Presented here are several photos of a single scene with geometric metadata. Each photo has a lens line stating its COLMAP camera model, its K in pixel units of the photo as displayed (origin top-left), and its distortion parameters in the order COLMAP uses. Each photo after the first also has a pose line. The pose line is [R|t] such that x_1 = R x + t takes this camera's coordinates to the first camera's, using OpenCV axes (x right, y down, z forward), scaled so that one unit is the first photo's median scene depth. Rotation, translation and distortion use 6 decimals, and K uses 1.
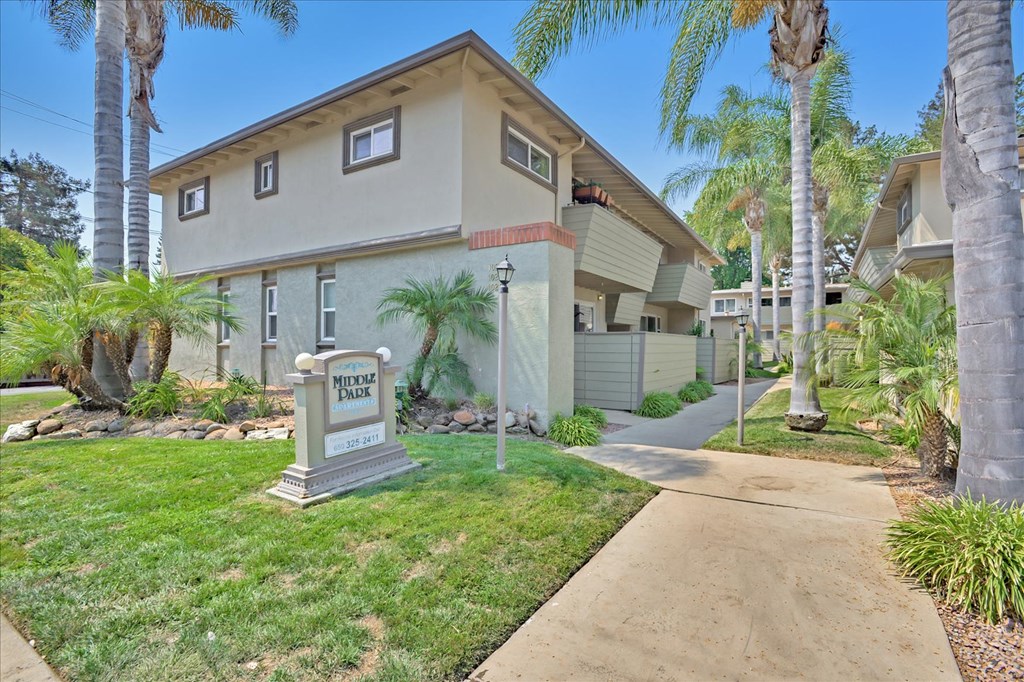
lens RADIAL K [[483.6, 0, 508.3], [0, 483.6, 345.0], [0, 0, 1]] dist [0.000500, -0.001830]
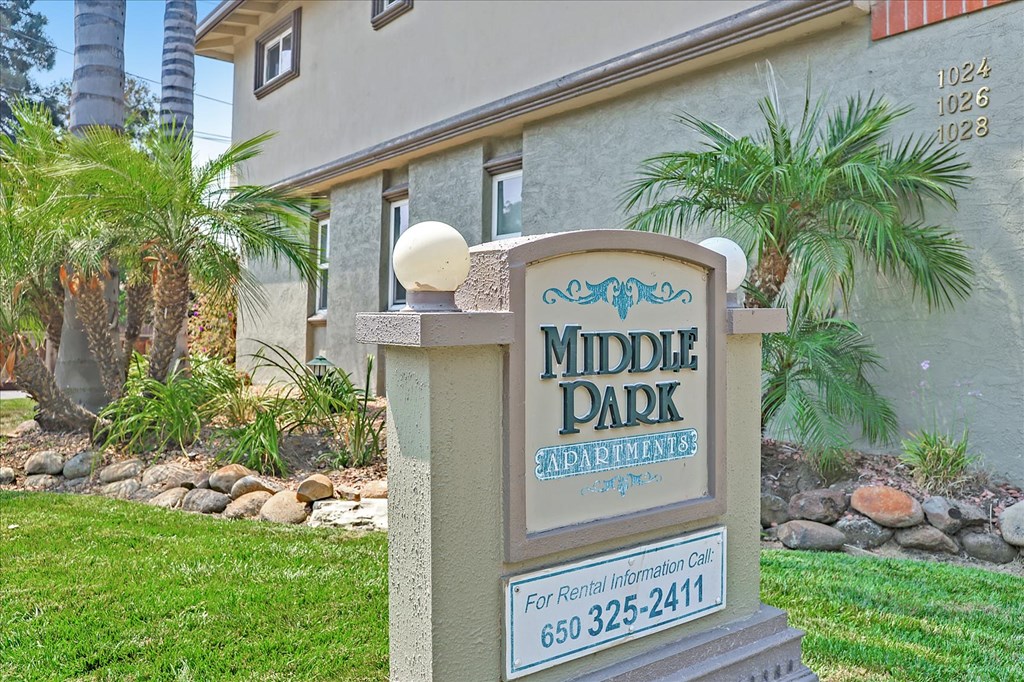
lens RADIAL K [[830.9, 0, 512.5], [0, 830.9, 343.0], [0, 0, 1]] dist [-0.006230, -0.000808]
pose [[0.942343, 0.013210, -0.334387, -0.142949], [-0.015828, 0.999862, -0.005104, 0.044051], [0.334273, 0.010102, 0.942422, 0.365173]]
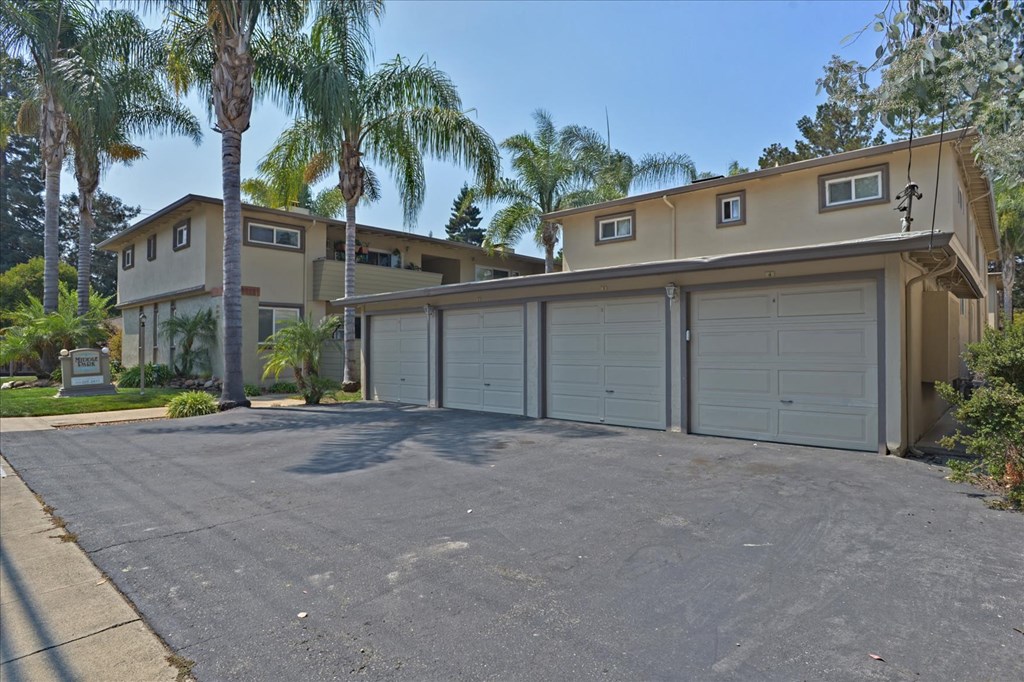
lens RADIAL K [[562.8, 0, 509.5], [0, 562.8, 341.5], [0, 0, 1]] dist [0.000033, 0.001211]
pose [[0.983181, -0.003562, -0.182598, 1.647491], [0.001451, 0.999931, -0.011689, 0.007319], [0.182627, 0.011227, 0.983118, -1.074084]]
